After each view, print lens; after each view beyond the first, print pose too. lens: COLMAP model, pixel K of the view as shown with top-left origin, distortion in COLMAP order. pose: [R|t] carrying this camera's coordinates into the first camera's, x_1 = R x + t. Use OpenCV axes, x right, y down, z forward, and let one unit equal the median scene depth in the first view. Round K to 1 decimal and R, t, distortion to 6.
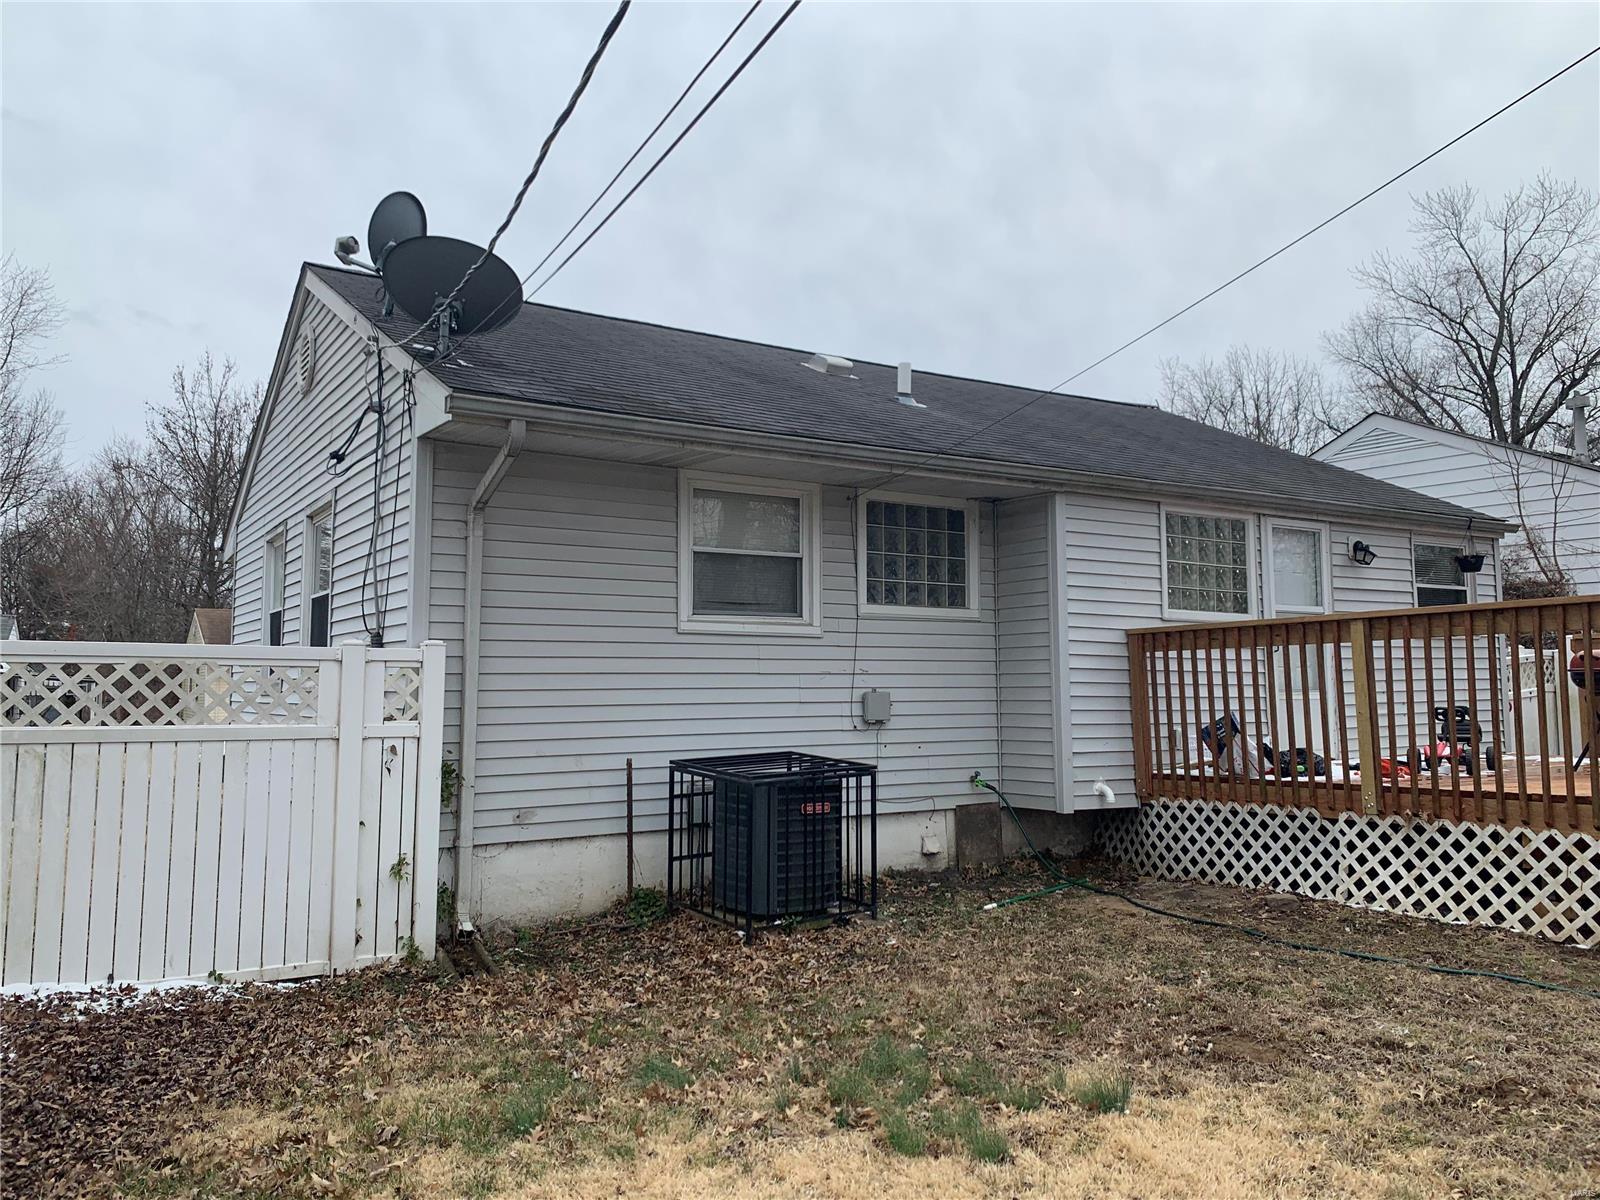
lens RADIAL K [[1212.5, 0, 800.6], [0, 1212.5, 593.5], [0, 0, 1]] dist [0.048097, -0.055299]
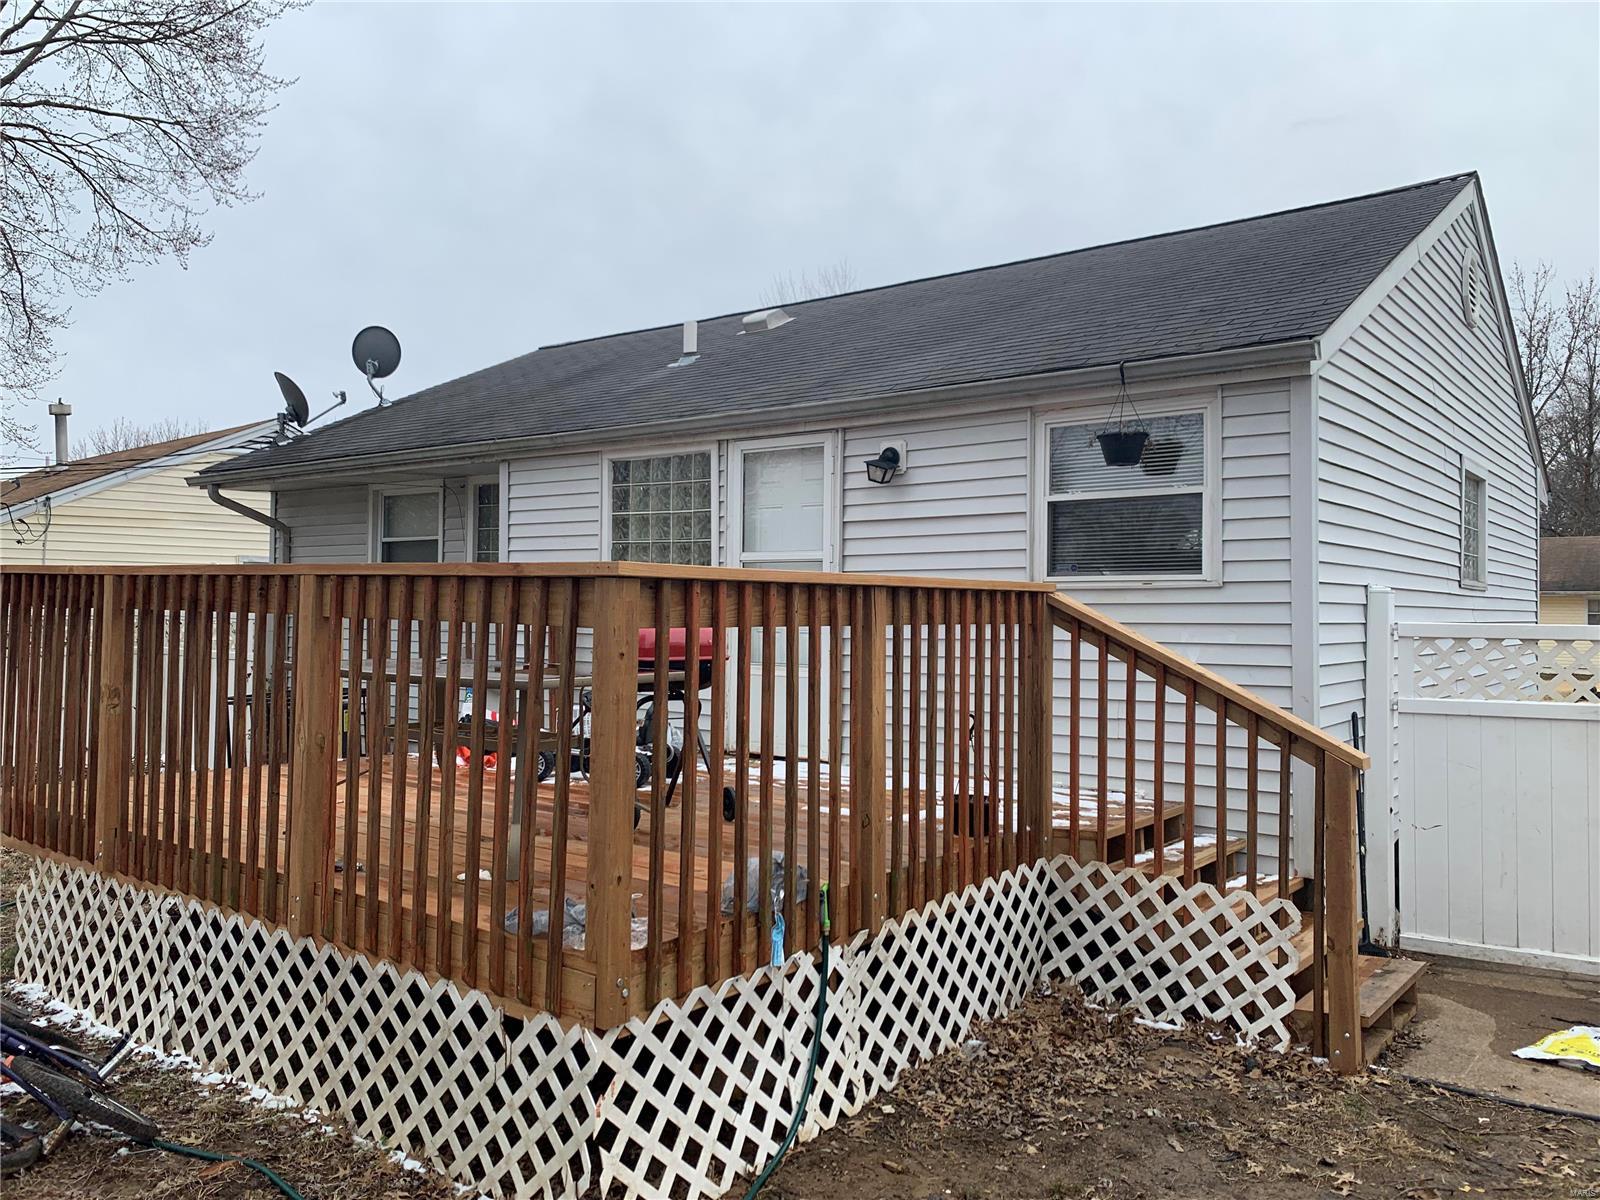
lens RADIAL K [[1212.5, 0, 799.2], [0, 1212.5, 596.7], [0, 0, 1]] dist [0.048097, -0.055299]
pose [[0.344719, -0.002548, -0.938703, 1.040971], [0.051993, 0.998513, 0.016383, 0.021645], [0.937265, -0.054453, 0.344339, 0.731709]]
